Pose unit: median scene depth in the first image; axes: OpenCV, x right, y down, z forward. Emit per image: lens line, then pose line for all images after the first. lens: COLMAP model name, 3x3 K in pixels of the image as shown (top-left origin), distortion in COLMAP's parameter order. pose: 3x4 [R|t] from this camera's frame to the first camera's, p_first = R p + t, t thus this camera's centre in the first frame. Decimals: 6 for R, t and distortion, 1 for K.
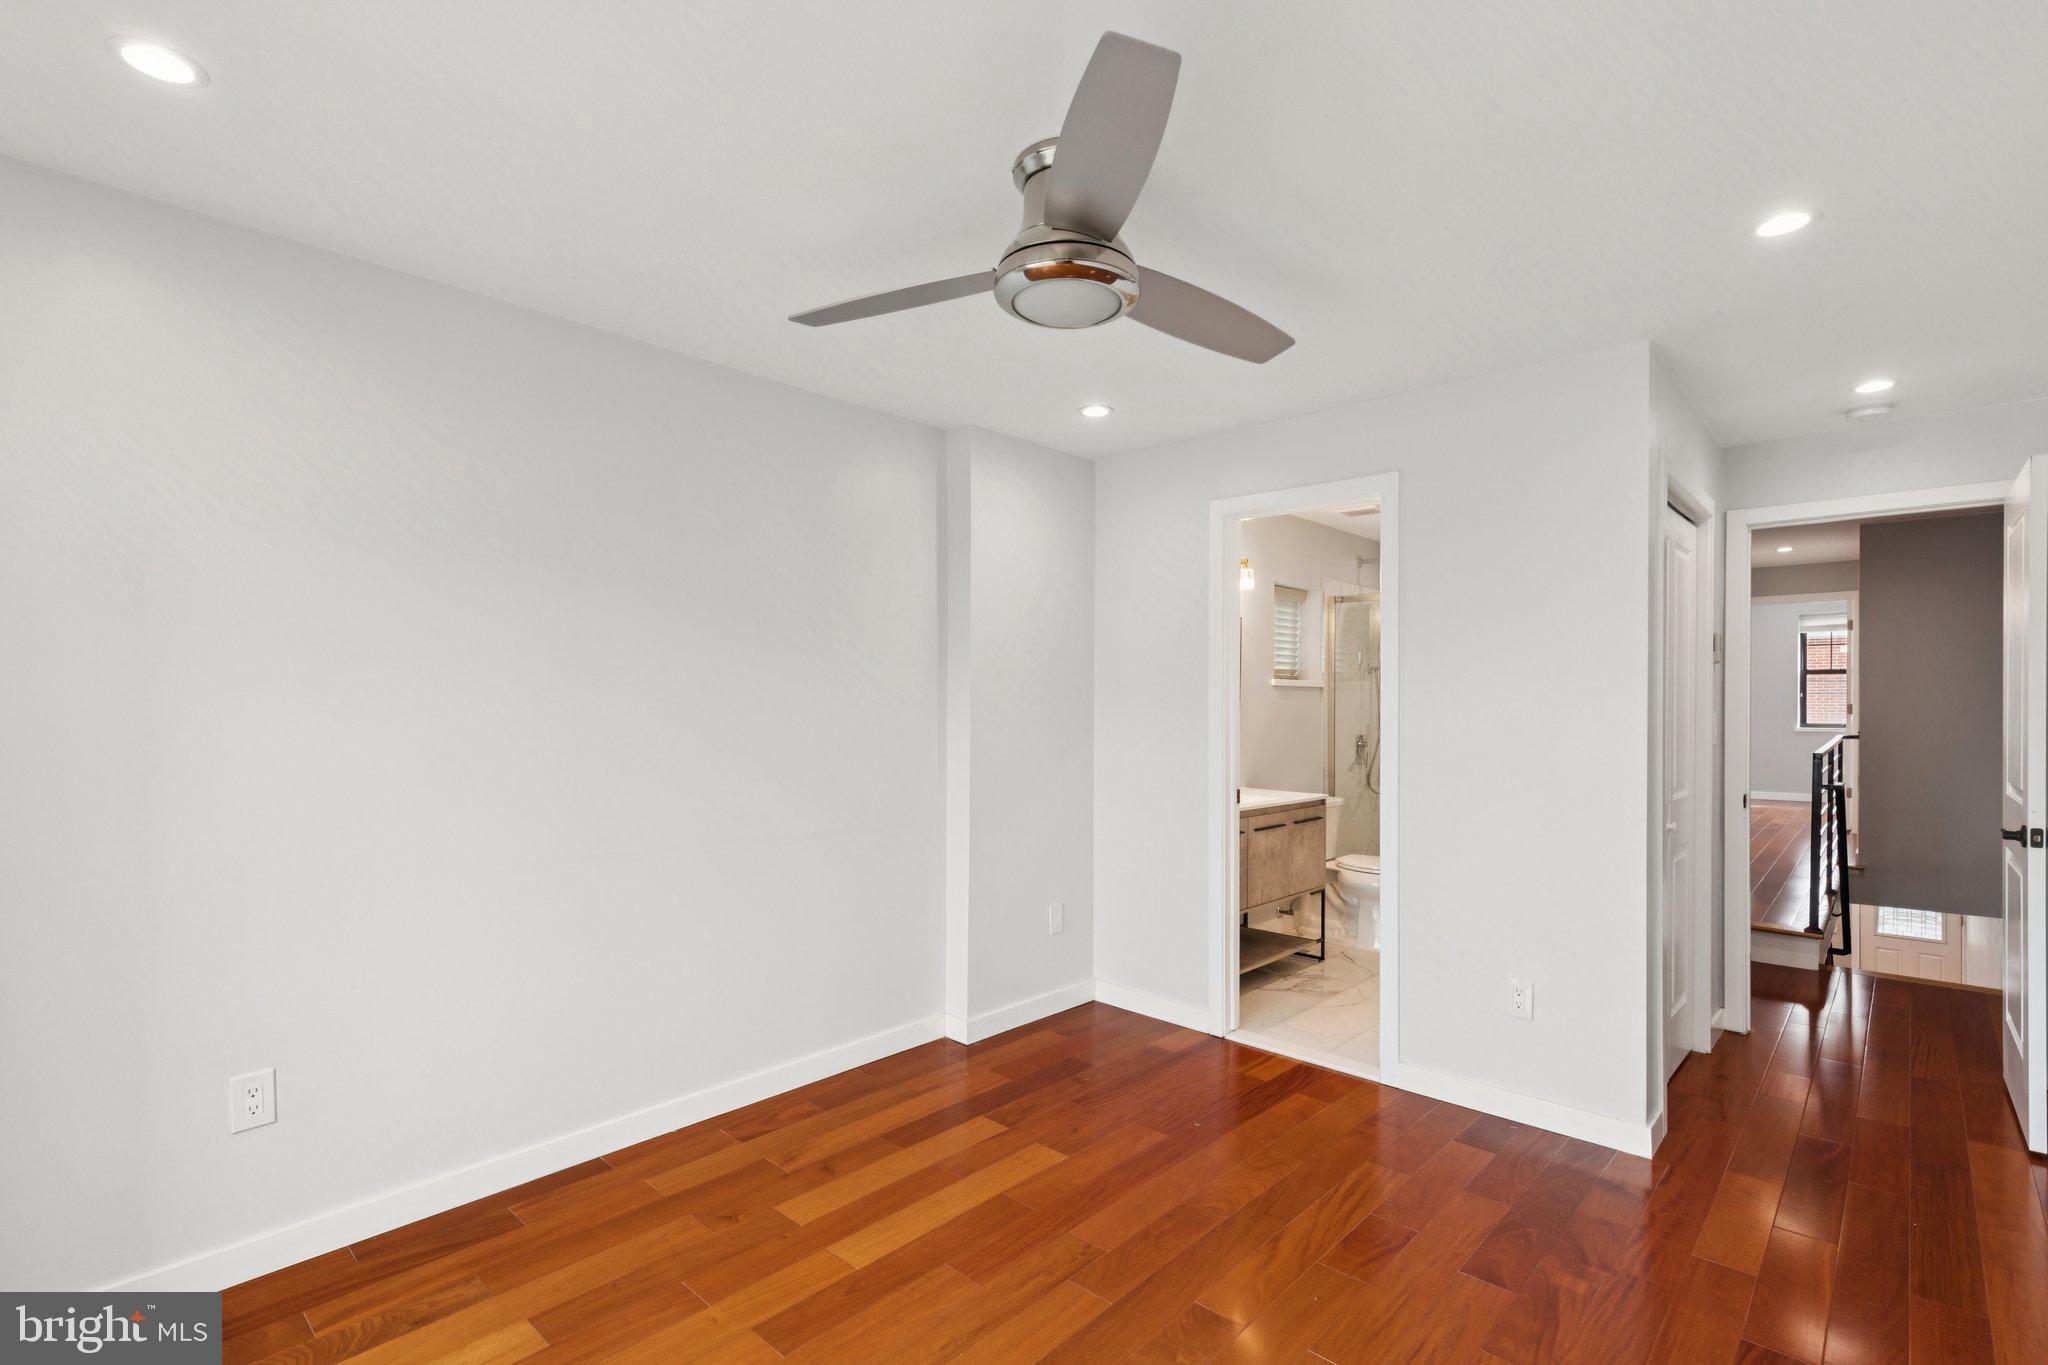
lens RADIAL K [[927.2, 0, 999.0], [0, 927.2, 712.2], [0, 0, 1]] dist [0.002285, -0.000287]
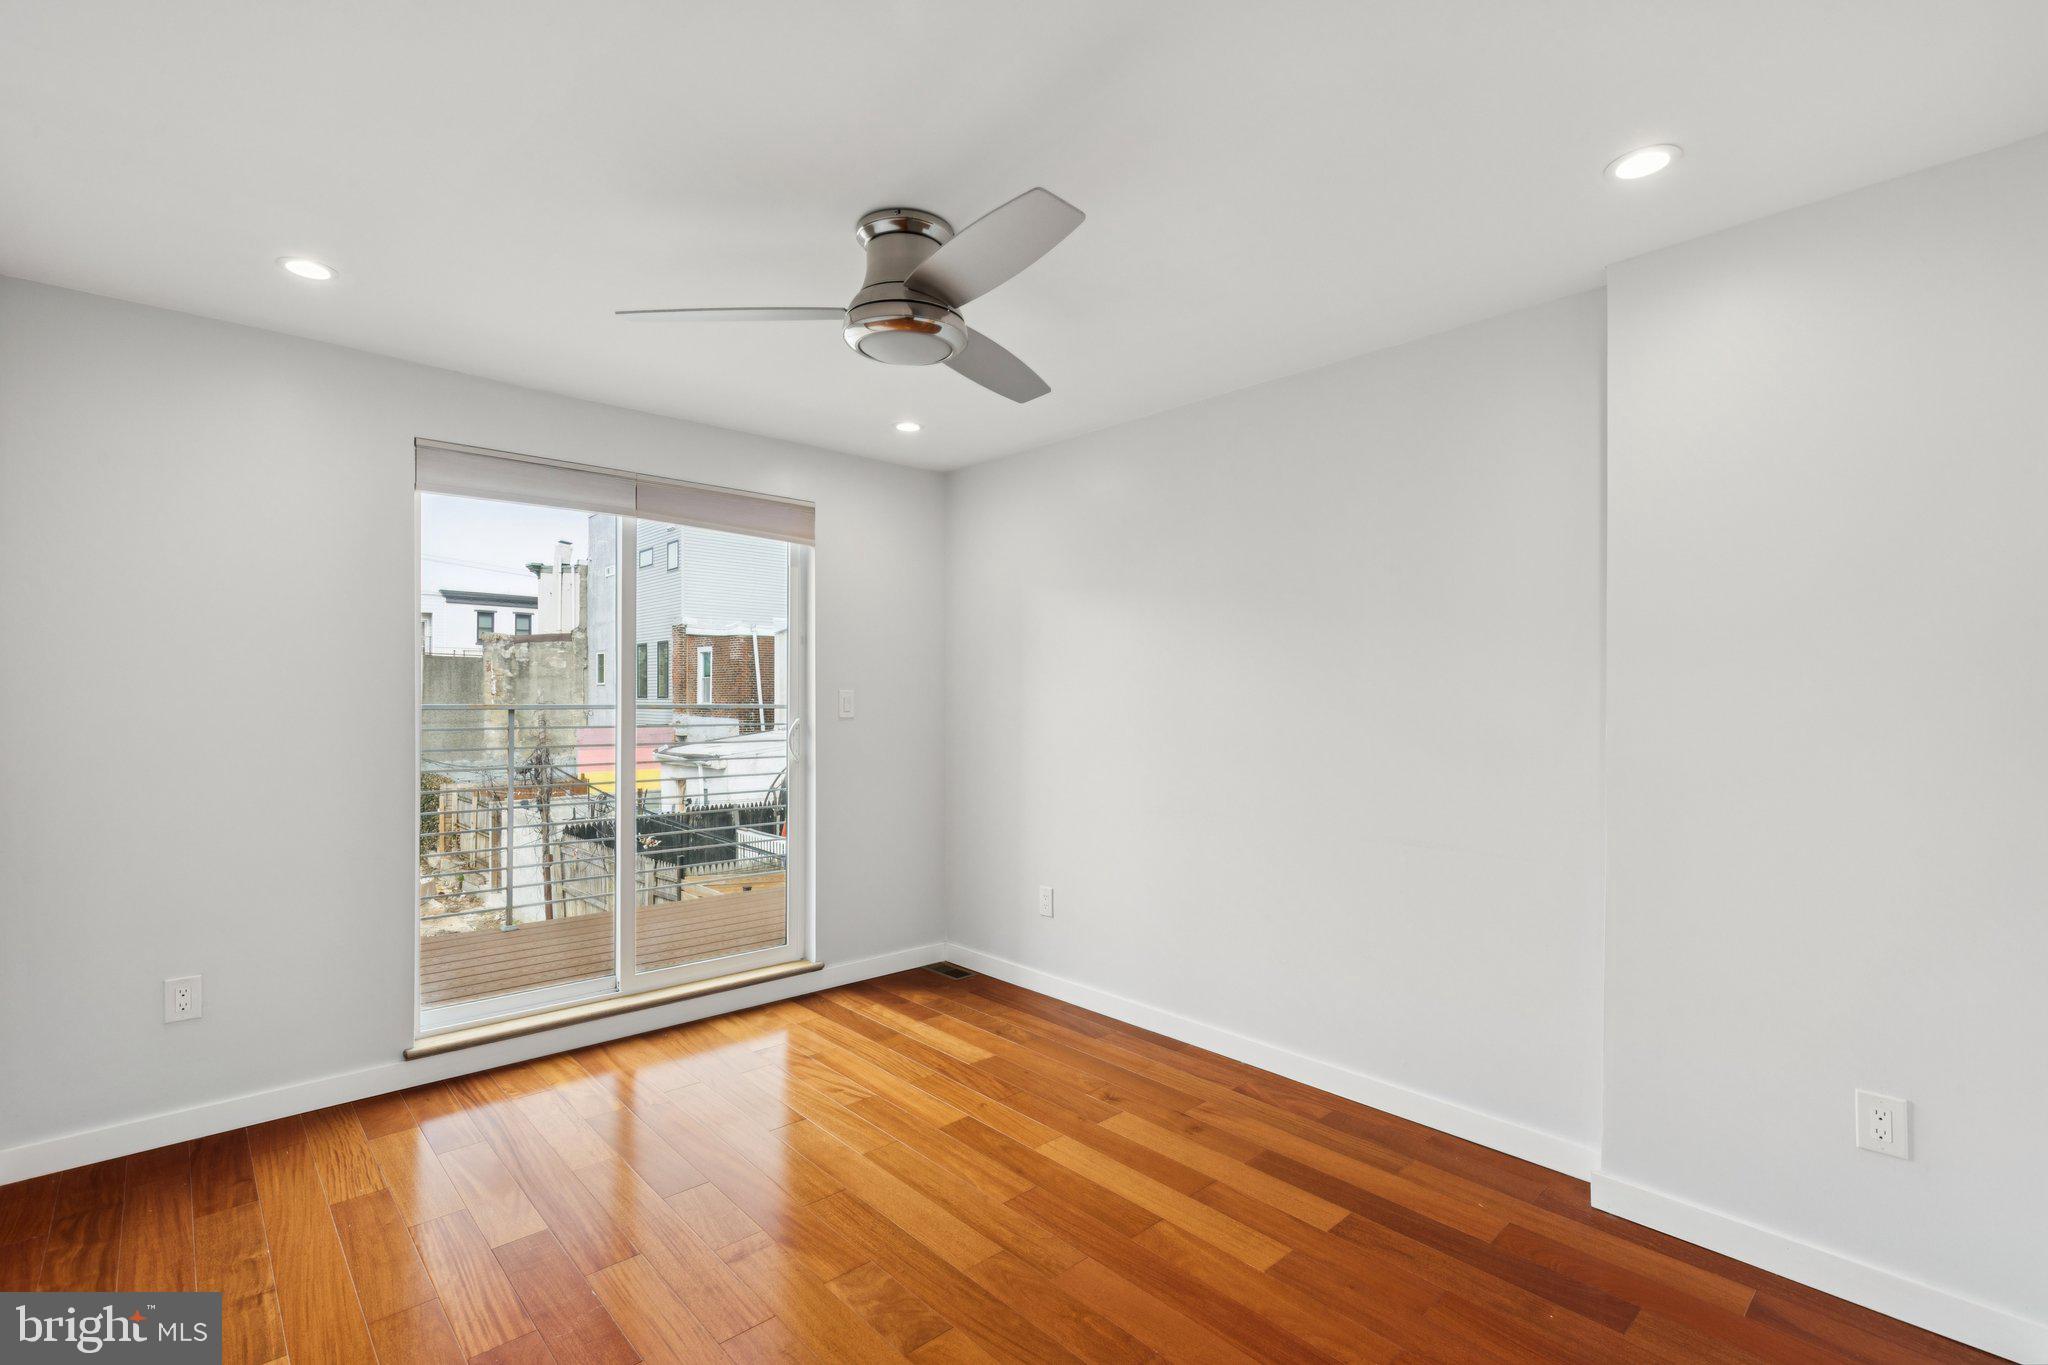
lens RADIAL K [[927.2, 0, 1023.4], [0, 927.2, 687.1], [0, 0, 1]] dist [0.002285, -0.000287]
pose [[-0.047114, -0.008689, -0.998852, 0.863219], [-0.018953, 0.999790, -0.007804, 0.007860], [0.998710, 0.018563, -0.047269, 0.842194]]
